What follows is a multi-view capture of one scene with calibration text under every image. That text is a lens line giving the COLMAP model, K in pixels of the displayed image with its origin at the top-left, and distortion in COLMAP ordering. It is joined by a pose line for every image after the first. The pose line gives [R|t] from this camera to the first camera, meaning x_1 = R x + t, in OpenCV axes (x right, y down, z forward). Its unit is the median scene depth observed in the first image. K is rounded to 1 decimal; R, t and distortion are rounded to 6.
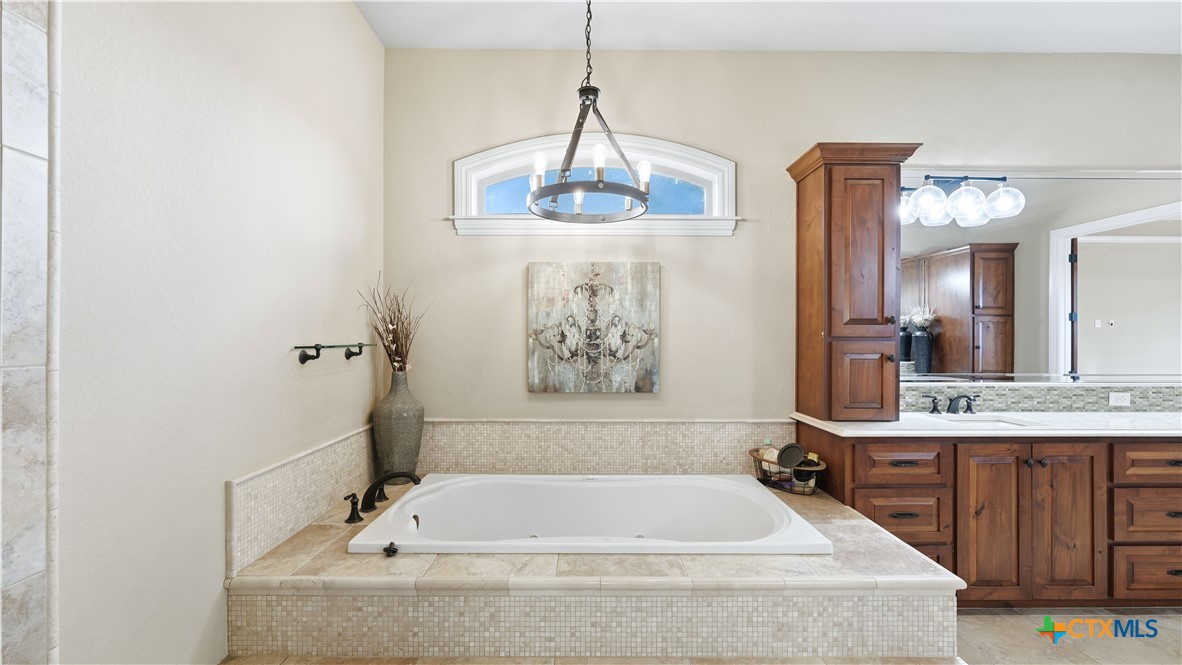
lens RADIAL K [[440.7, 0, 593.4], [0, 440.7, 337.6], [0, 0, 1]] dist [-0.000192, 0.003183]
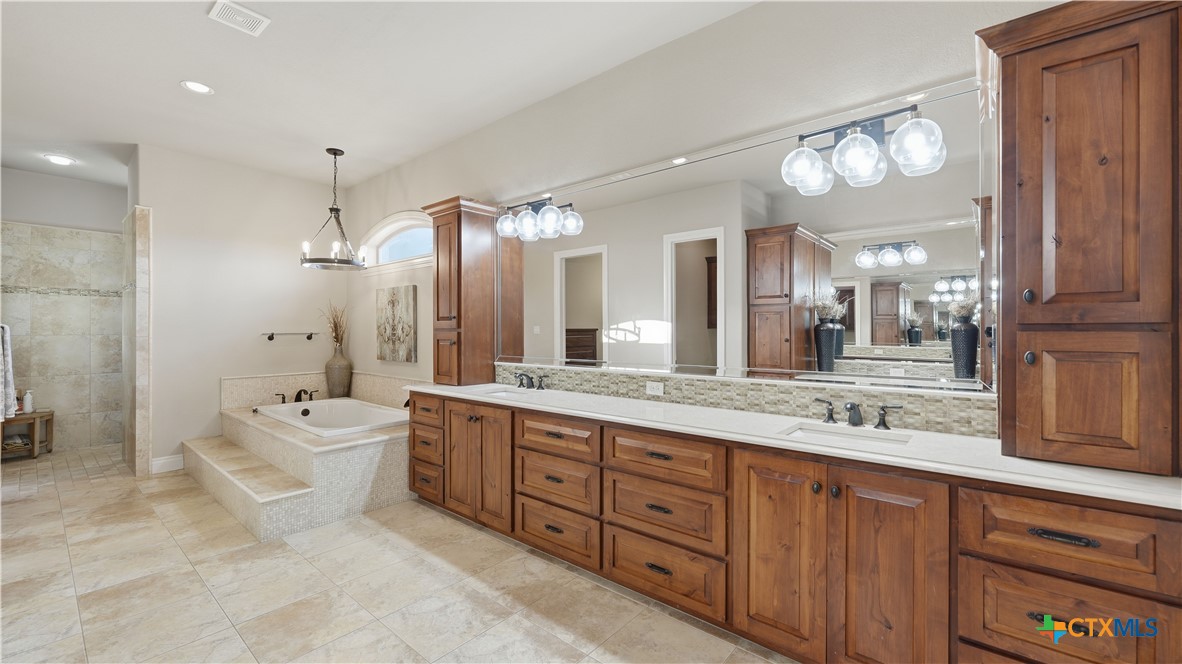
lens RADIAL K [[473.4, 0, 595.7], [0, 473.4, 333.4], [0, 0, 1]] dist [-0.001938, -0.000159]
pose [[0.743334, -0.001921, -0.668918, 1.796702], [0.001687, 0.999998, -0.000998, 0.016955], [0.668918, -0.000386, 0.743336, 0.128161]]
